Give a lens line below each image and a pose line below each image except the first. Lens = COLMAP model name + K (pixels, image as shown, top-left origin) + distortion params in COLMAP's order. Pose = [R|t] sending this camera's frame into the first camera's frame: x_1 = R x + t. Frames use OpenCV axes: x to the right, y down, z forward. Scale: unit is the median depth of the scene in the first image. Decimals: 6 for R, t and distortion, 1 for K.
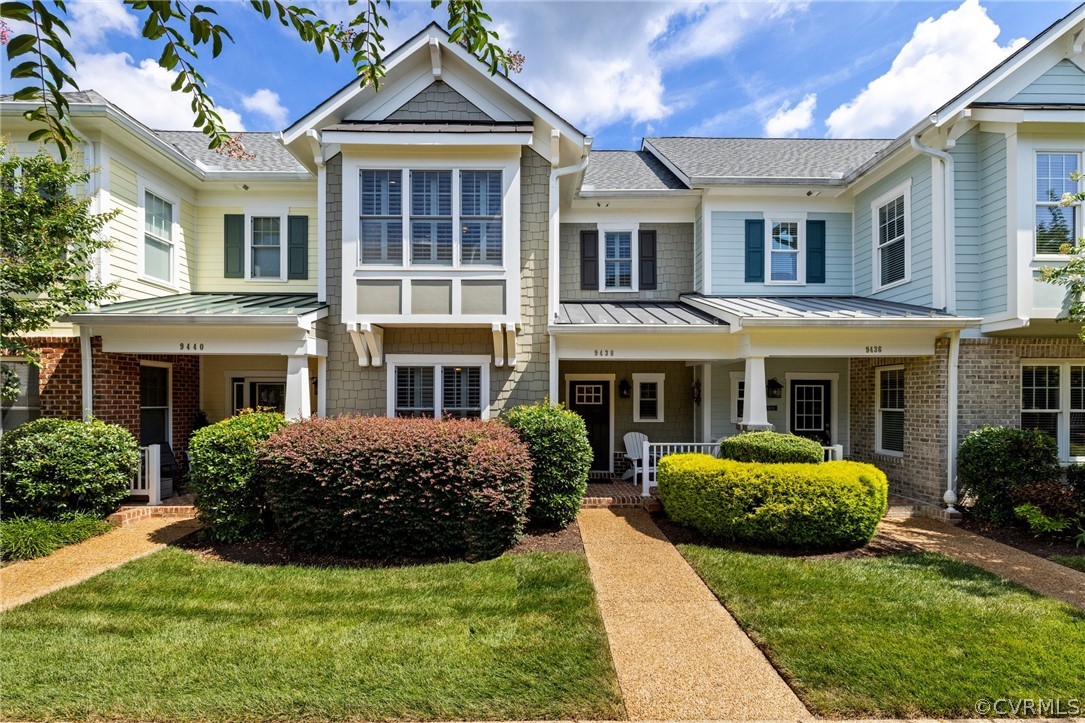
lens RADIAL K [[470.1, 0, 543.3], [0, 470.1, 364.8], [0, 0, 1]] dist [-0.000315, -0.000843]
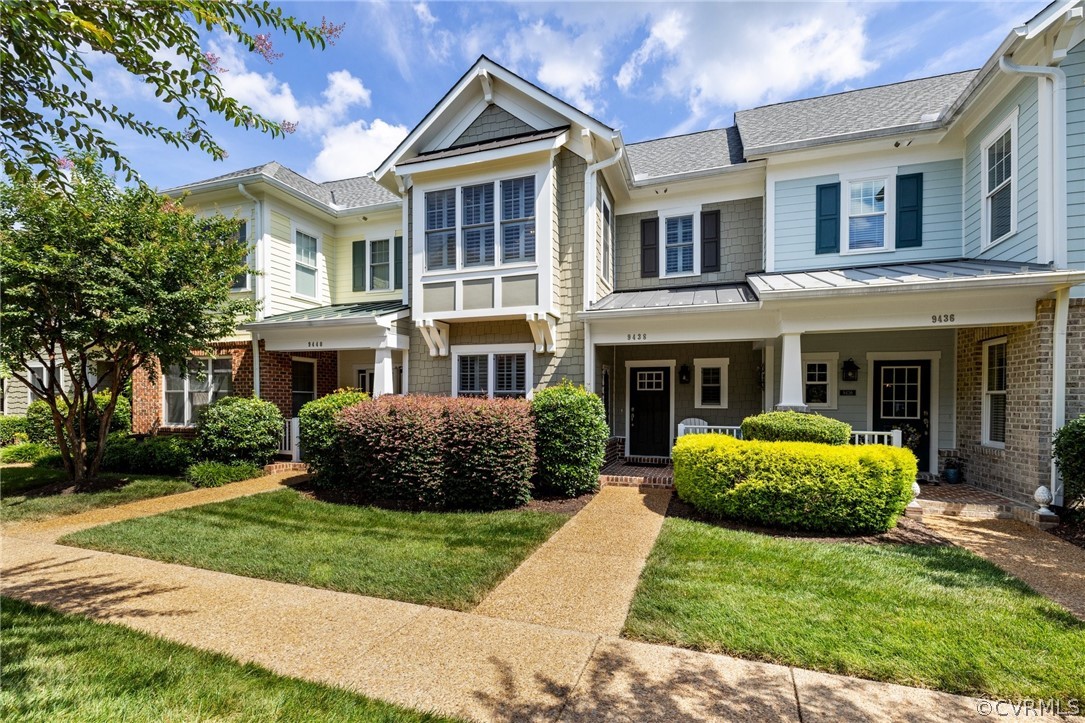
lens RADIAL K [[470.1, 0, 539.1], [0, 470.1, 364.4], [0, 0, 1]] dist [-0.000315, -0.000843]
pose [[0.942721, -0.021751, -0.332872, 0.277668], [0.021414, 0.999760, -0.004681, 0.036233], [0.332894, -0.002715, 0.942960, -0.041314]]
